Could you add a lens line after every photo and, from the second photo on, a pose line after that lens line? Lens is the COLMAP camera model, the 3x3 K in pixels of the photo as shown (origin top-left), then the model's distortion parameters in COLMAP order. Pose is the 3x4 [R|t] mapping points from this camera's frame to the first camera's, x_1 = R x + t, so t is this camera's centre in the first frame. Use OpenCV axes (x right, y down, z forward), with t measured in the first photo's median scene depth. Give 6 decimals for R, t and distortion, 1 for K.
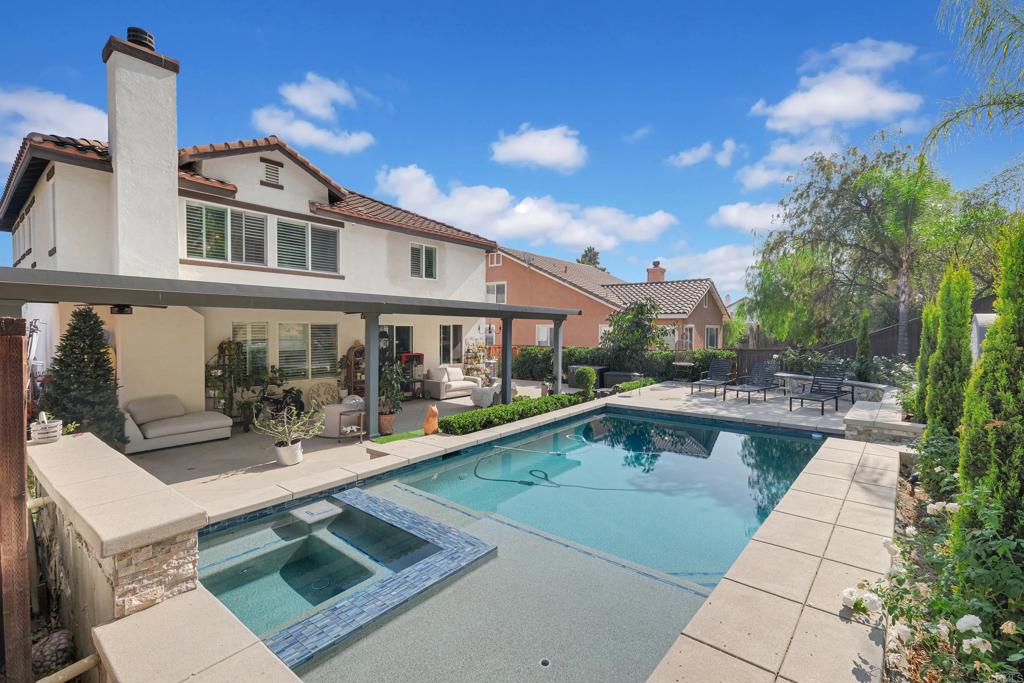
lens RADIAL K [[443.1, 0, 512.0], [0, 443.1, 341.5], [0, 0, 1]] dist [-0.000137, 0.000968]
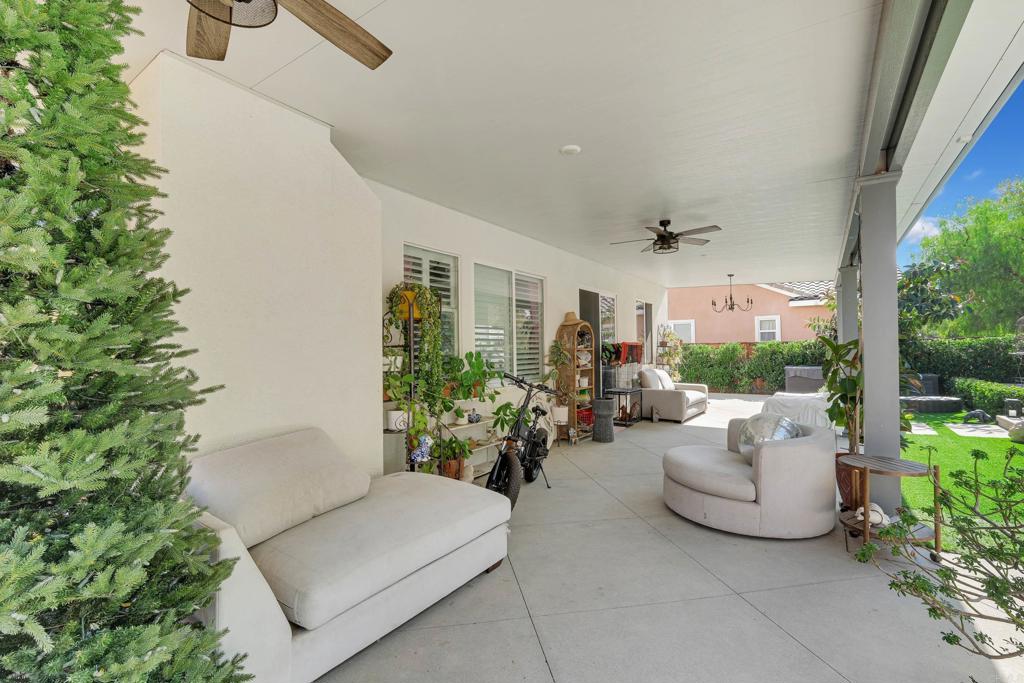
lens RADIAL K [[443.1, 0, 512.0], [0, 443.1, 341.5], [0, 0, 1]] dist [-0.000137, 0.000968]
pose [[0.998619, -0.004542, 0.052345, -0.521211], [0.006714, 0.999120, -0.041394, 0.061748], [-0.052111, 0.041689, 0.997771, 0.549084]]
